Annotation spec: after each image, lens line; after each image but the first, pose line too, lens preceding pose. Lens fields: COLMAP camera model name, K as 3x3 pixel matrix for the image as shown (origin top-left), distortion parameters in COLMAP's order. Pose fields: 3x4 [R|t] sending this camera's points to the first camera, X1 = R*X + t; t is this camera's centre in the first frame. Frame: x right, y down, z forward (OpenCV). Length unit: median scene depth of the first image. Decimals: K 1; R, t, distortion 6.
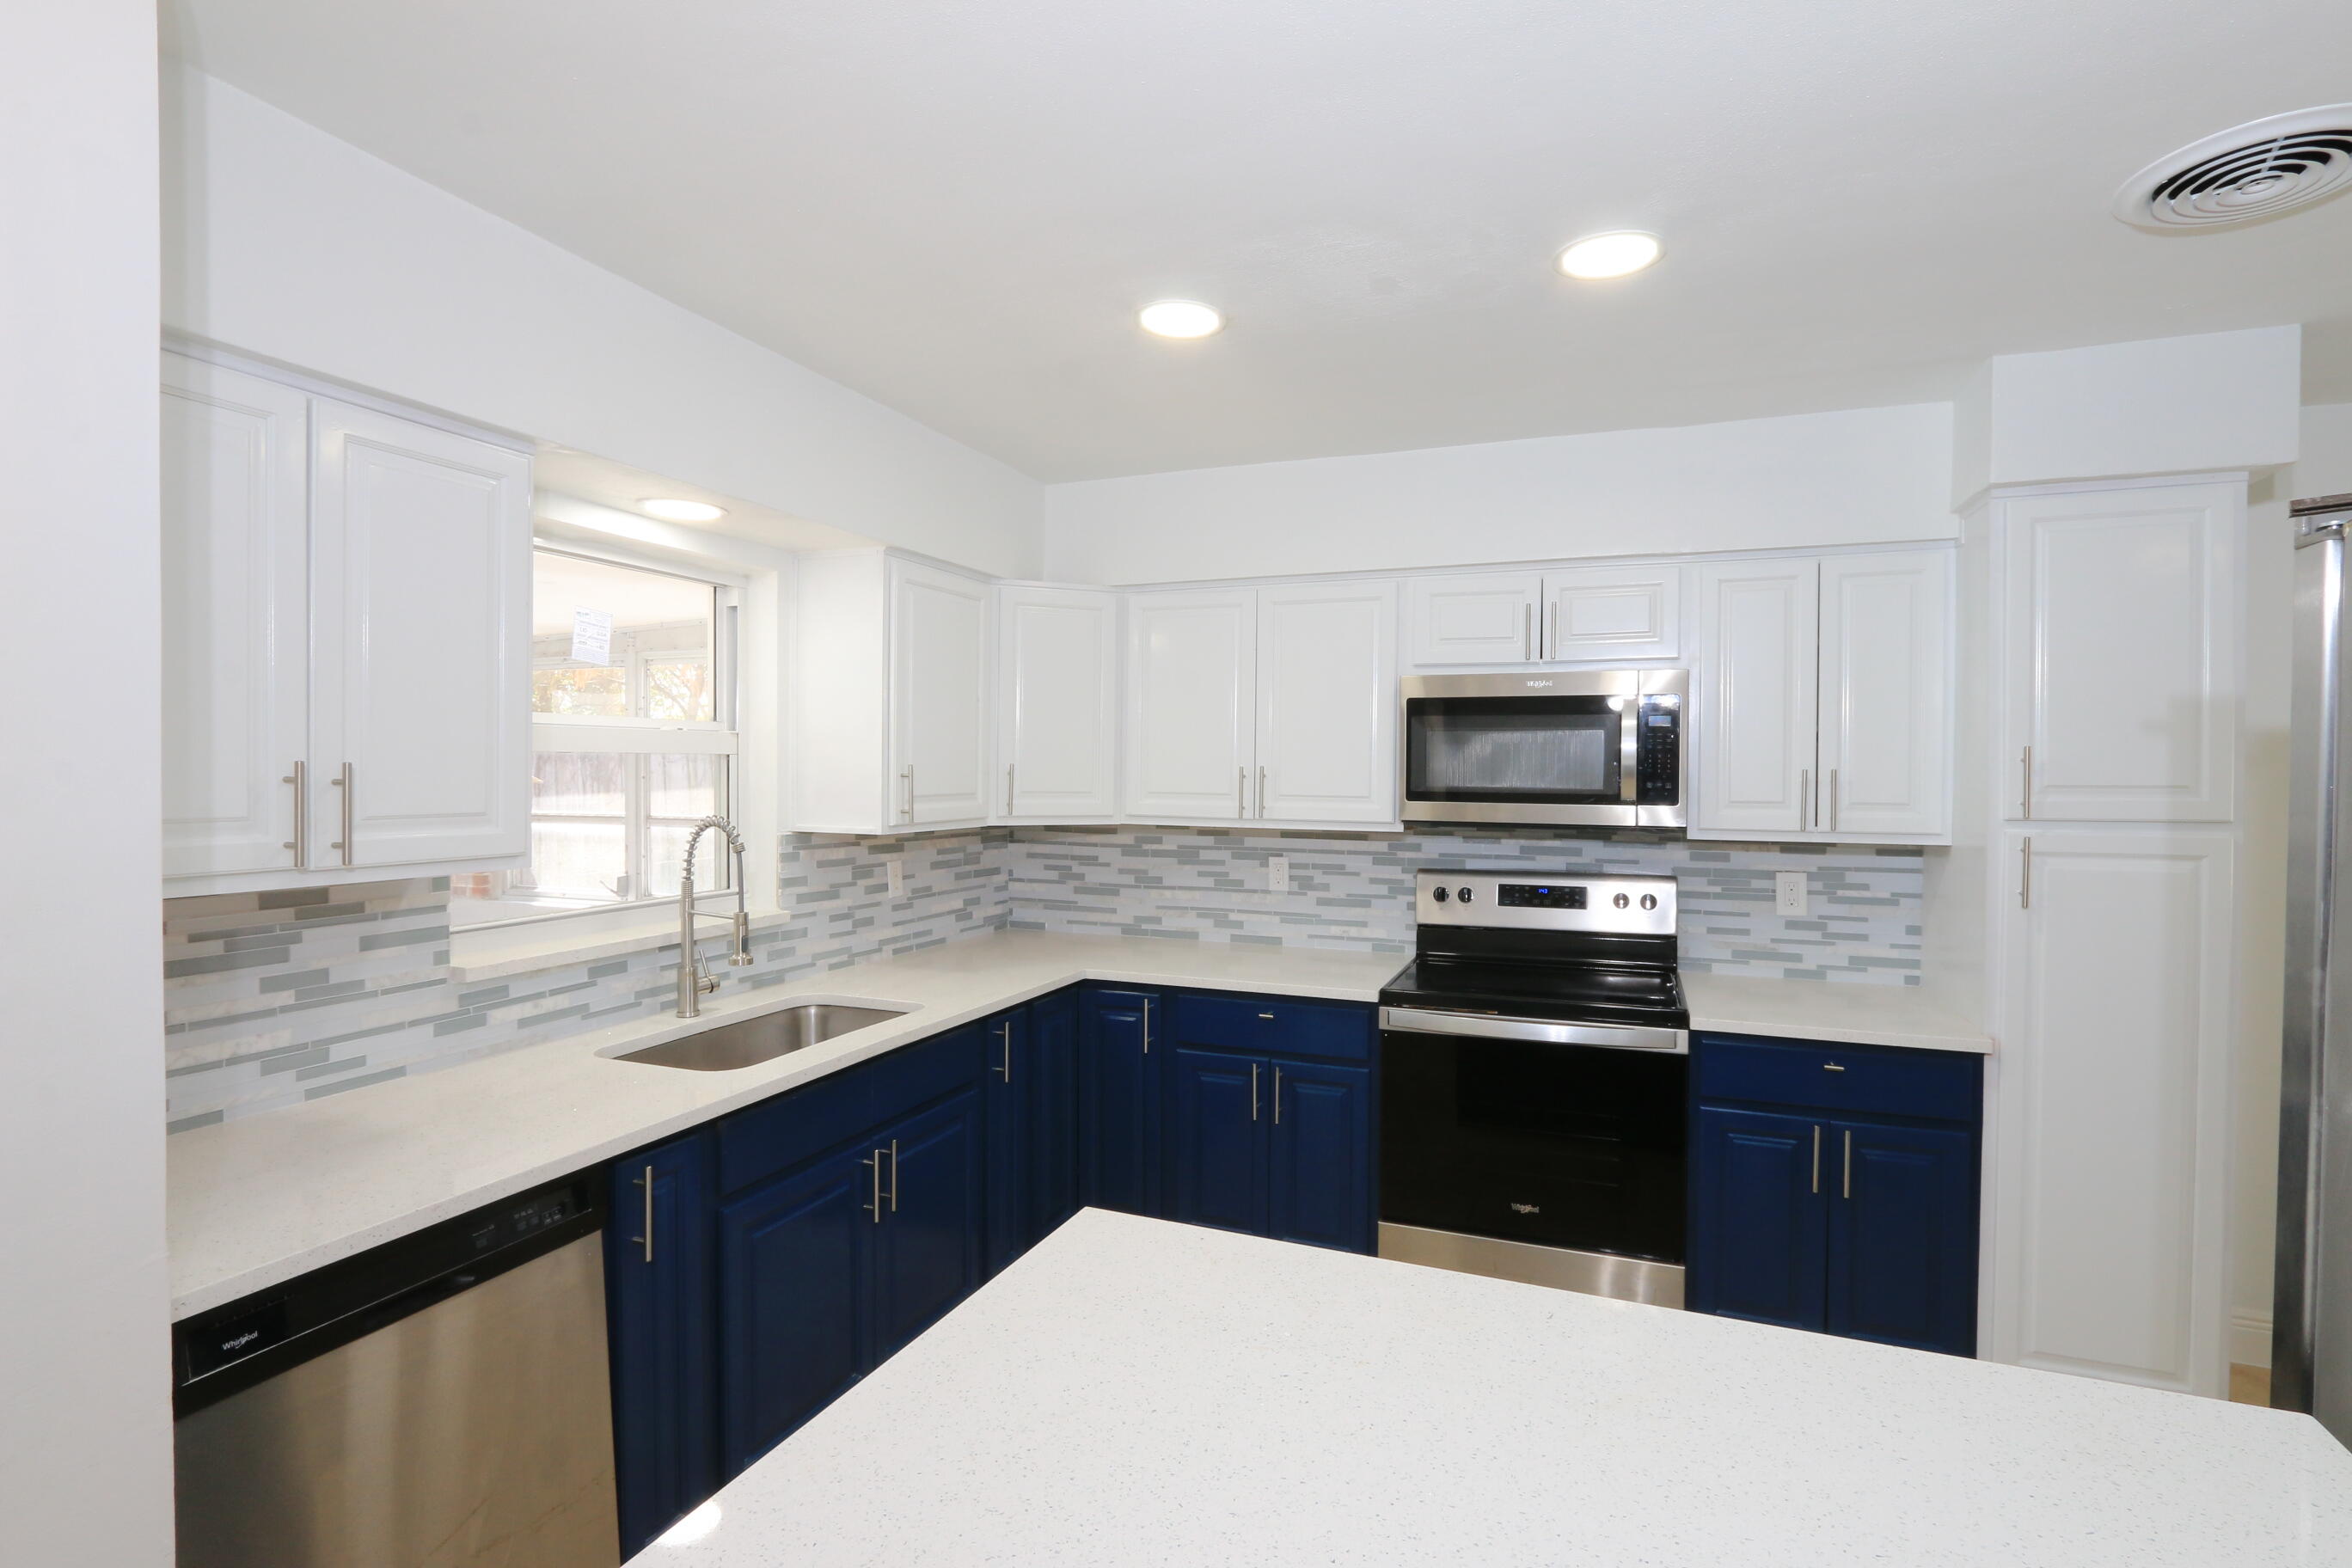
lens RADIAL K [[1130.7, 0, 1176.0], [0, 1130.7, 784.0], [0, 0, 1]] dist [-0.001698, 0.000145]
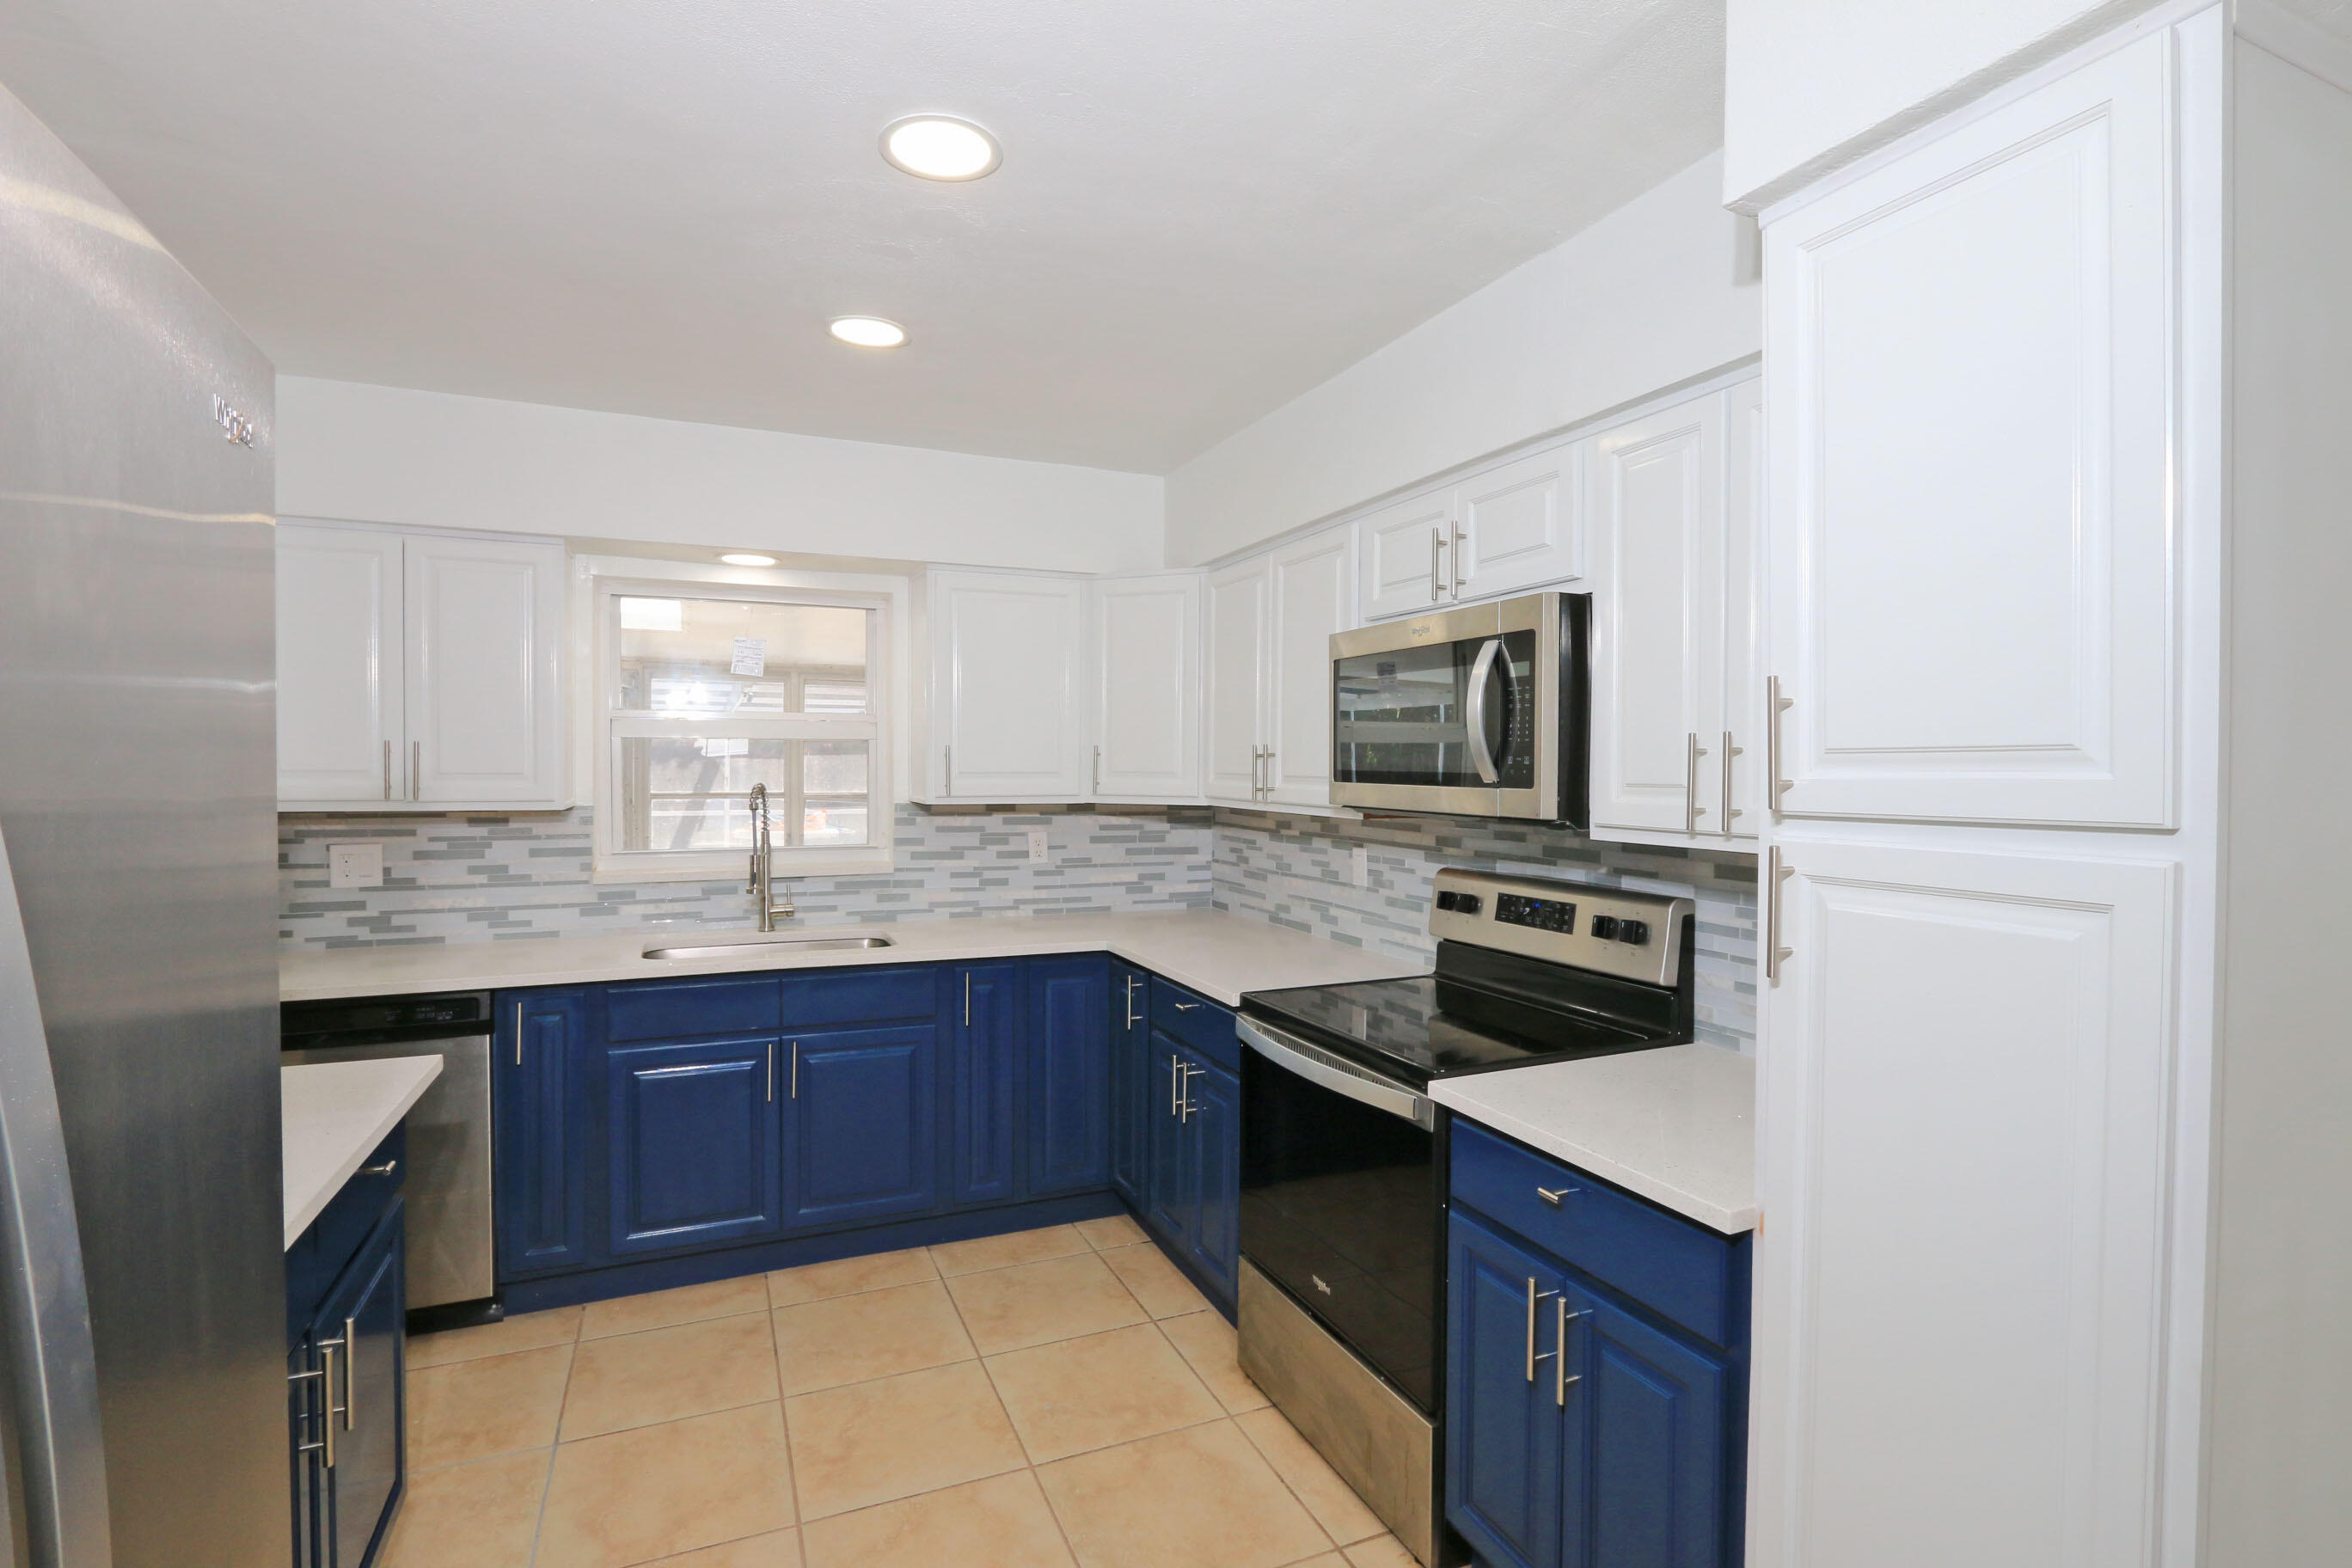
lens RADIAL K [[1105.1, 0, 1179.6], [0, 1105.1, 785.6], [0, 0, 1]] dist [-0.022009, 0.003960]
pose [[0.711851, 0.010154, -0.702257, 0.652341], [-0.010998, 0.999934, 0.003310, 0.016111], [0.702245, 0.005368, 0.711915, 0.312470]]
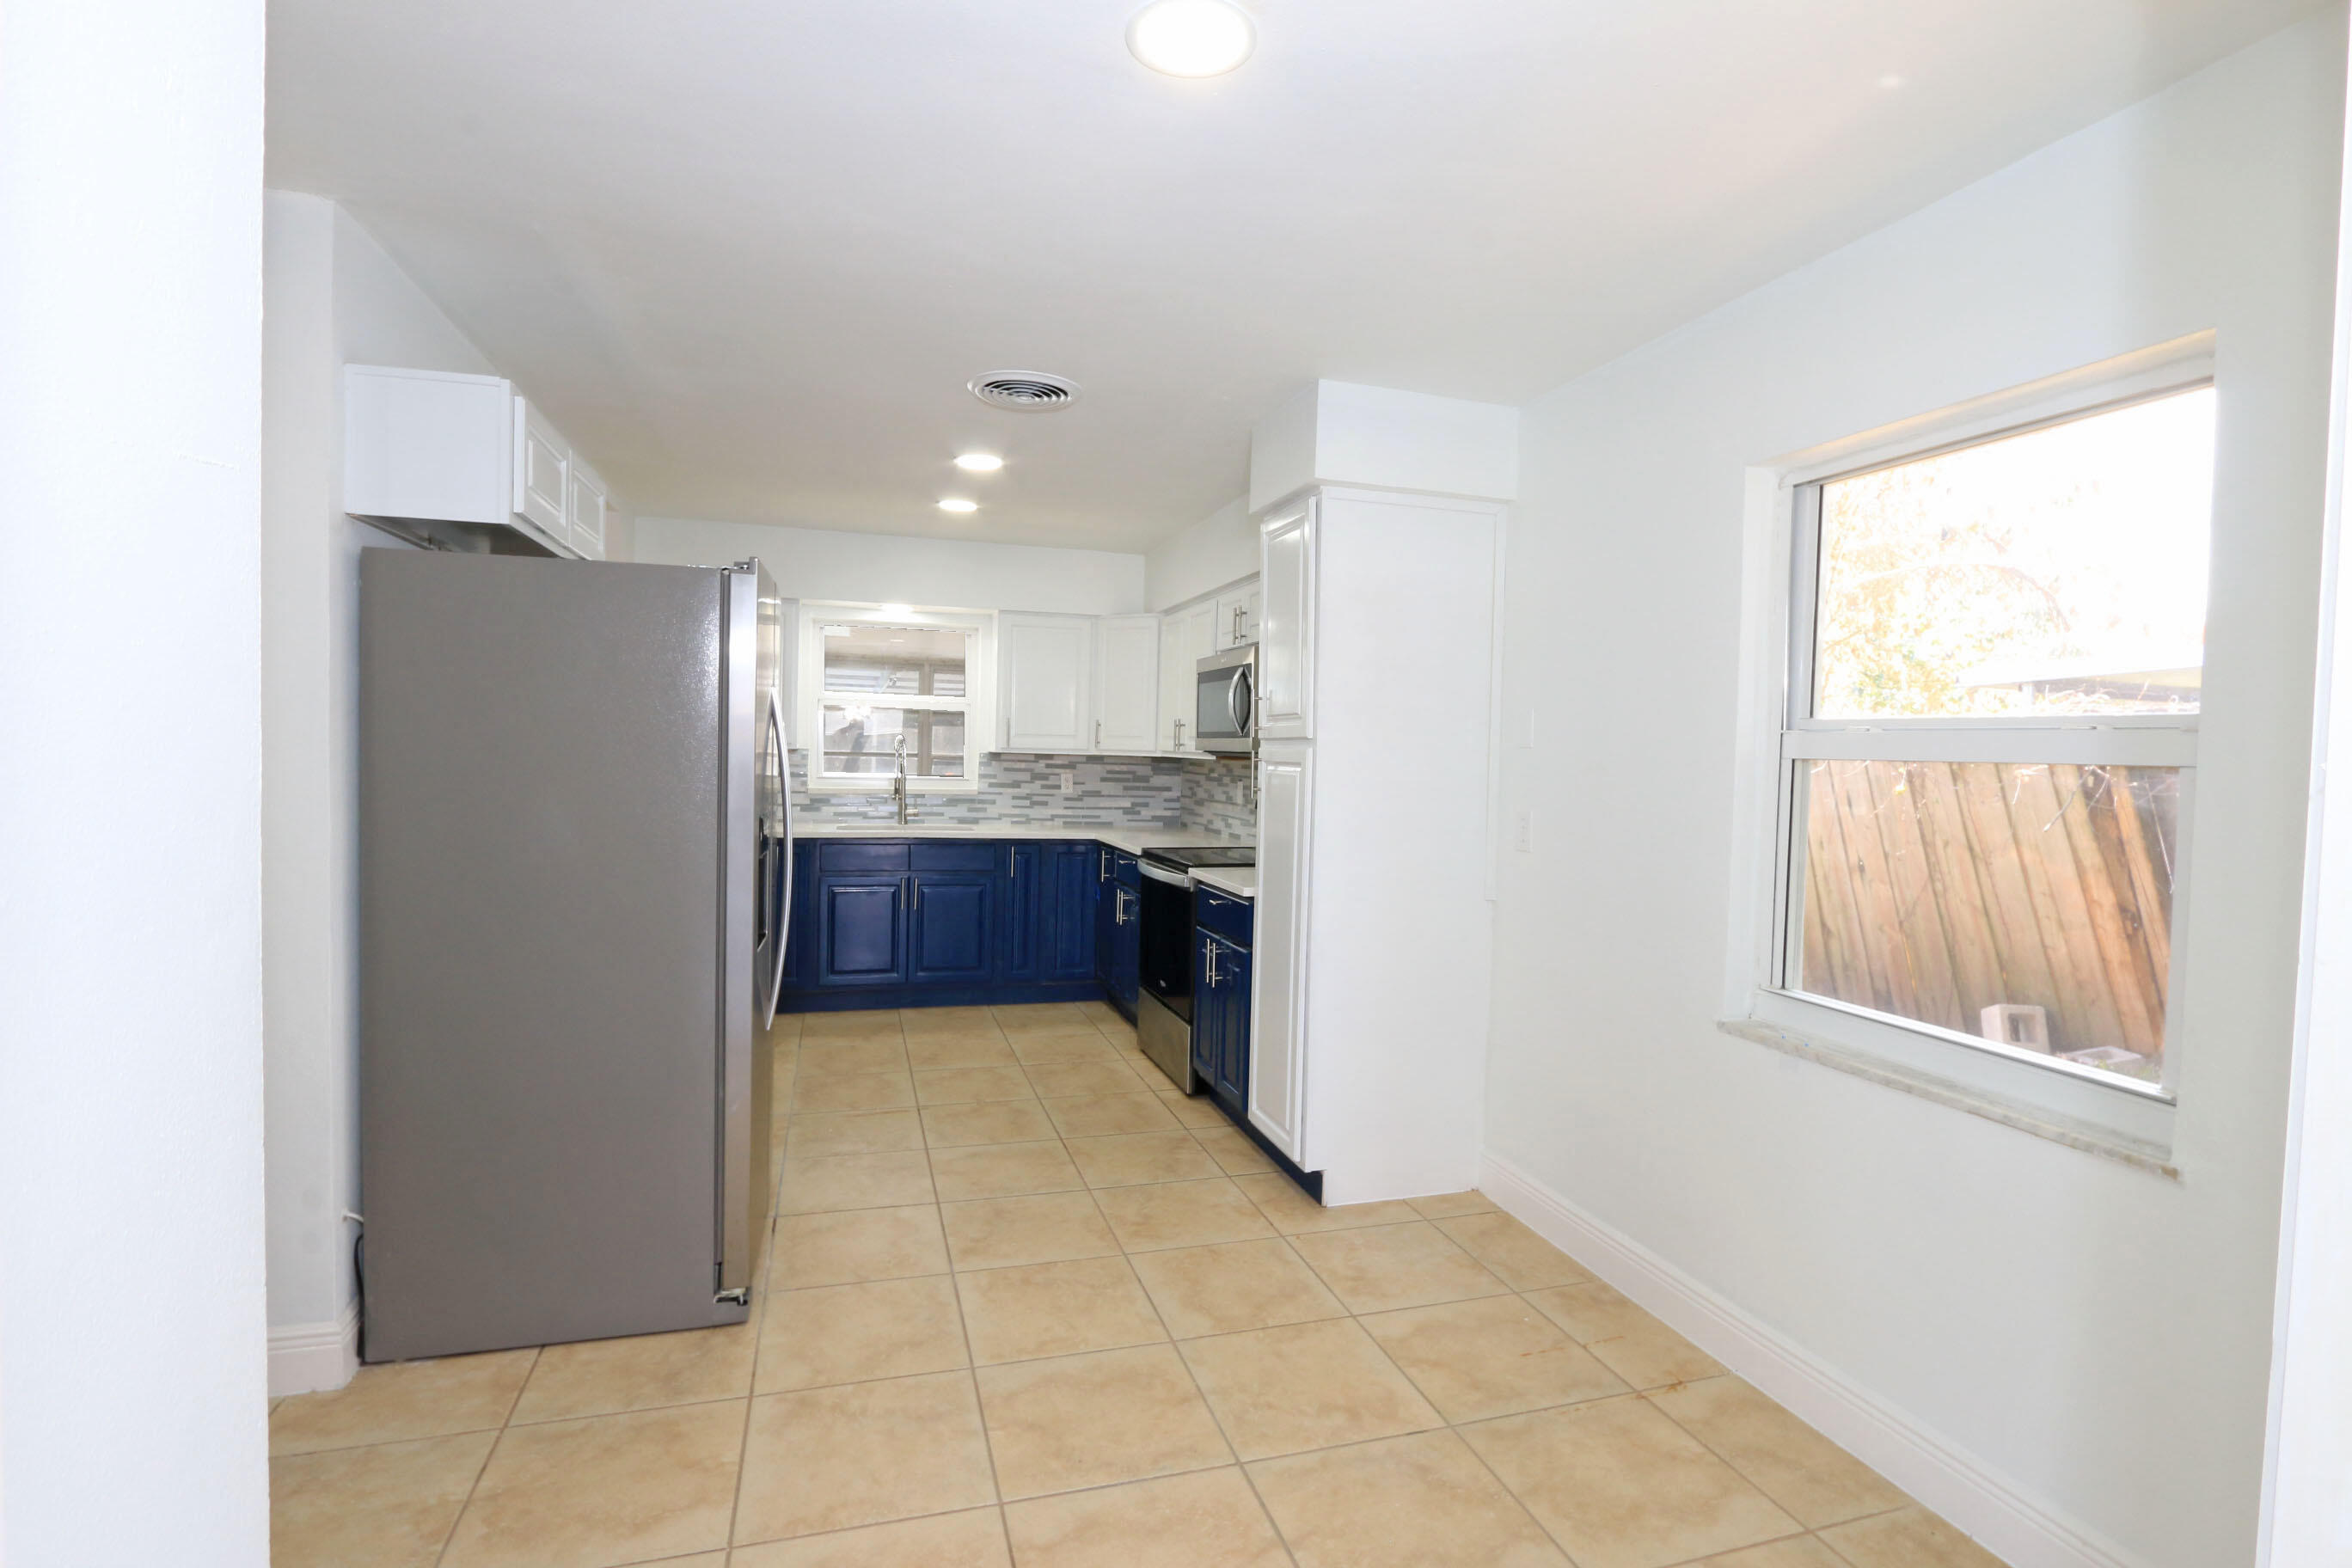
lens RADIAL K [[1105.1, 0, 1179.6], [0, 1105.1, 785.6], [0, 0, 1]] dist [-0.022009, 0.003960]
pose [[0.626998, 0.035965, -0.778190, 1.294915], [-0.033656, 0.999252, 0.019065, 0.048496], [0.778293, 0.014237, 0.627740, 0.015202]]
